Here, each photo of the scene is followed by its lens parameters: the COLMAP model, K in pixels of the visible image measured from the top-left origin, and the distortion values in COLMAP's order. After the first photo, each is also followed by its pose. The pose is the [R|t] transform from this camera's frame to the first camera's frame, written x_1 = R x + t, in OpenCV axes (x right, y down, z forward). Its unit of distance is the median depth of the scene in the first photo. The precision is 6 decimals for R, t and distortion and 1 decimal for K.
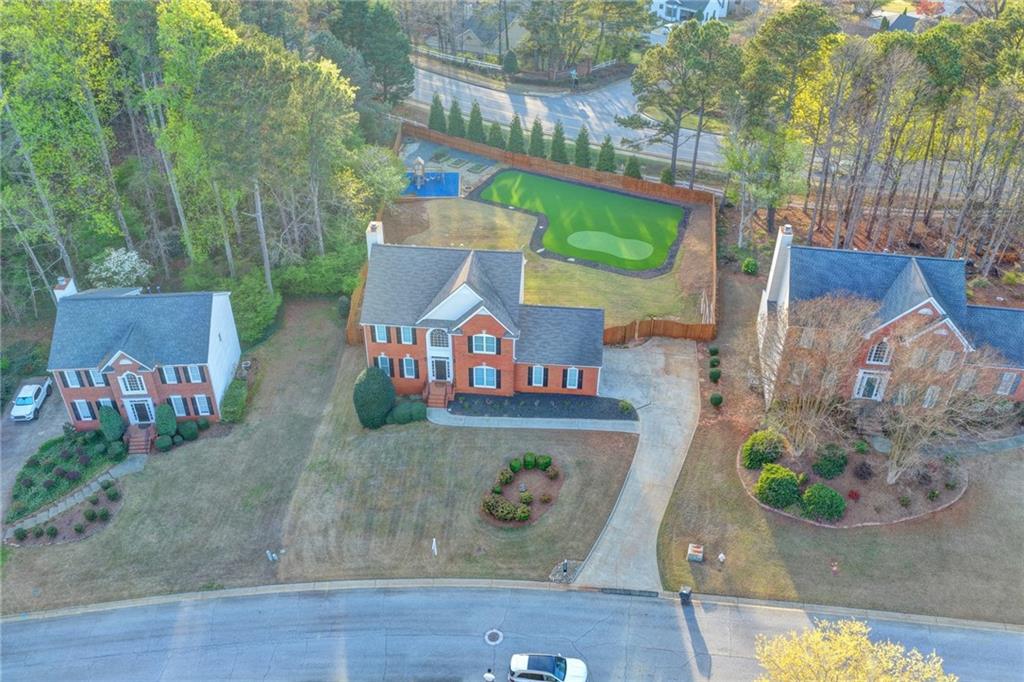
lens RADIAL K [[846.9, 0, 515.2], [0, 846.9, 349.7], [0, 0, 1]] dist [-0.003760, 0.022990]
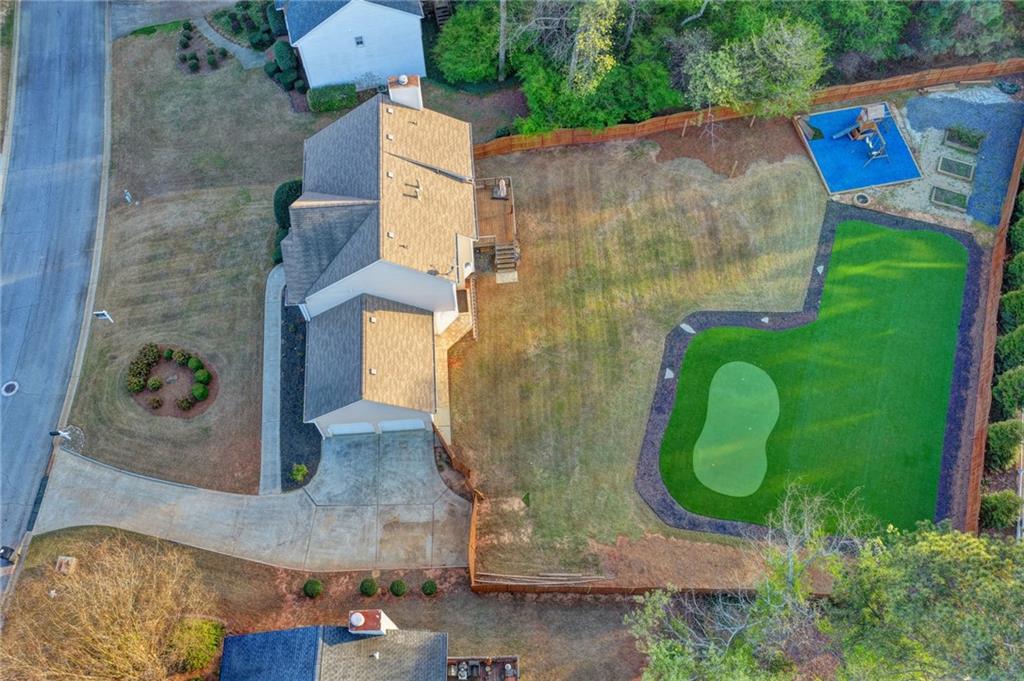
lens RADIAL K [[846.9, 0, 515.2], [0, 846.9, 349.2], [0, 0, 1]] dist [-0.003760, 0.022990]
pose [[0.161966, 0.882379, -0.441785, 0.400675], [-0.572058, 0.448751, 0.686566, -0.622606], [0.804063, 0.141526, 0.577455, 0.686112]]
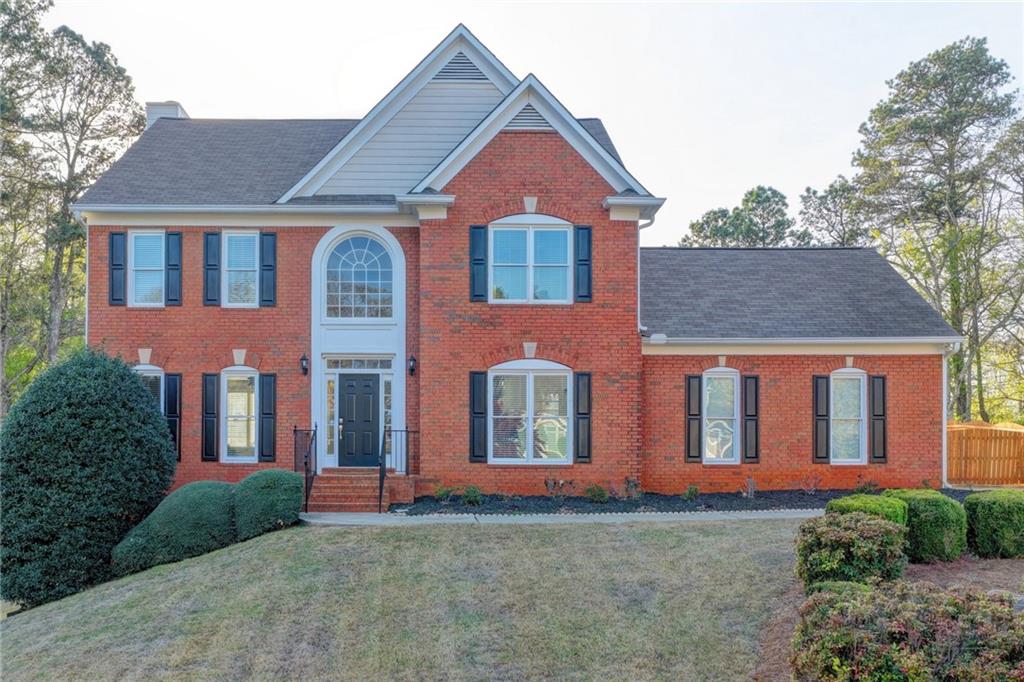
lens RADIAL K [[867.1, 0, 445.6], [0, 867.1, 444.6], [0, 0, 1]] dist [-0.000541, 0.010287]
pose [[0.995744, -0.010031, 0.091612, -0.086537], [0.062076, 0.807734, -0.586270, 0.195323], [-0.068117, 0.589462, 0.804919, 0.787715]]
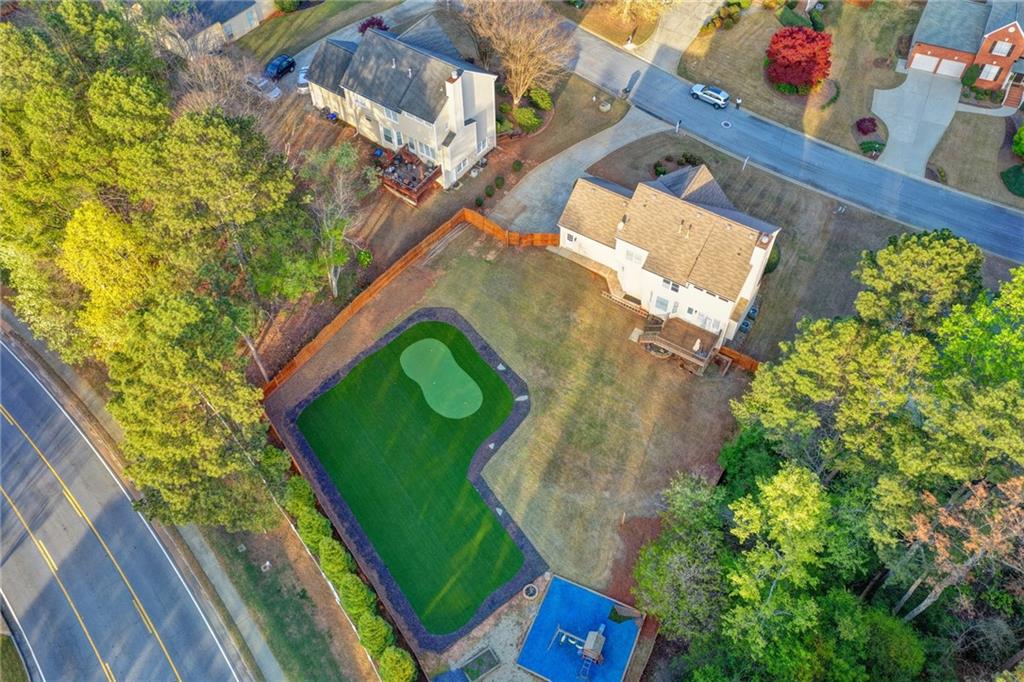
lens RADIAL K [[846.9, 0, 515.2], [0, 846.9, 349.7], [0, 0, 1]] dist [-0.003760, 0.022990]
pose [[-0.894215, -0.367188, 0.256033, -0.209555], [0.254341, 0.053904, 0.965611, -1.212742], [-0.368362, 0.928584, 0.045189, 1.201750]]
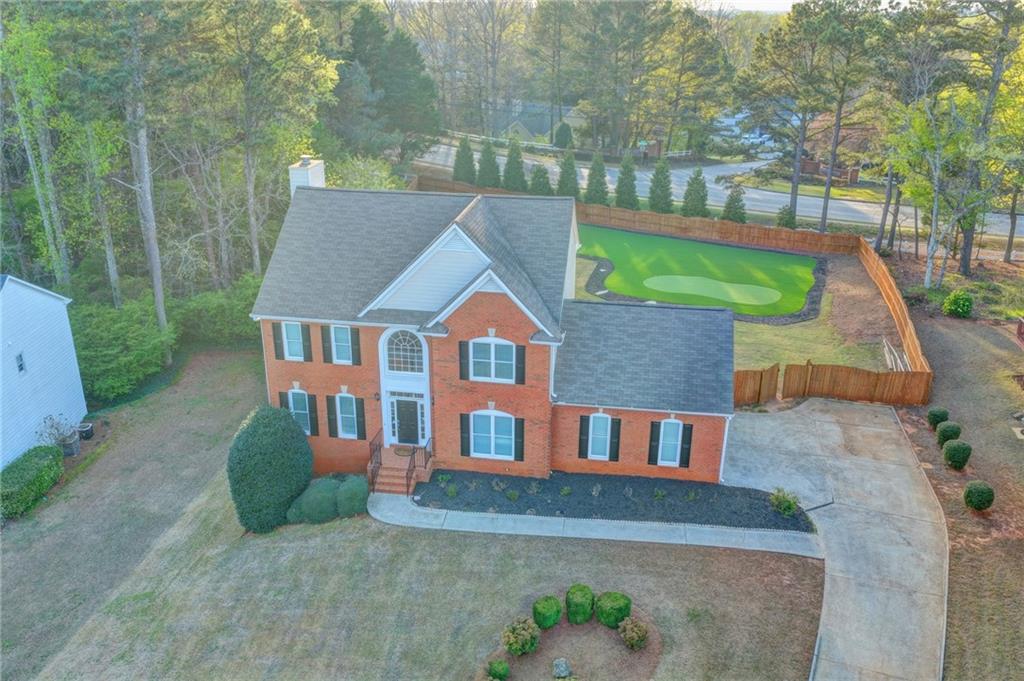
lens RADIAL K [[846.9, 0, 515.2], [0, 846.9, 349.2], [0, 0, 1]] dist [-0.003760, 0.022990]
pose [[0.997740, 0.023787, -0.062838, 0.007642], [-0.037691, 0.972375, -0.230360, 0.096885], [0.055622, 0.232208, 0.971074, 0.504021]]
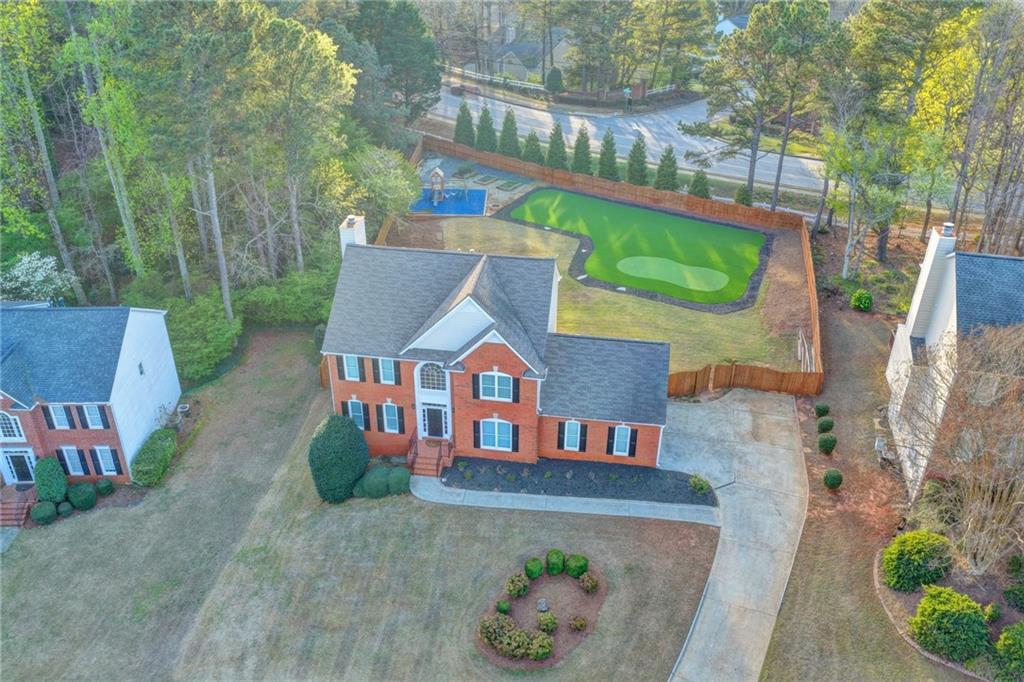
lens RADIAL K [[846.9, 0, 515.2], [0, 846.9, 349.7], [0, 0, 1]] dist [-0.003760, 0.022990]
pose [[0.998251, 0.029087, -0.051468, 0.013797], [-0.033129, 0.996284, -0.079508, 0.017372], [0.048964, 0.081074, 0.995505, 0.296923]]
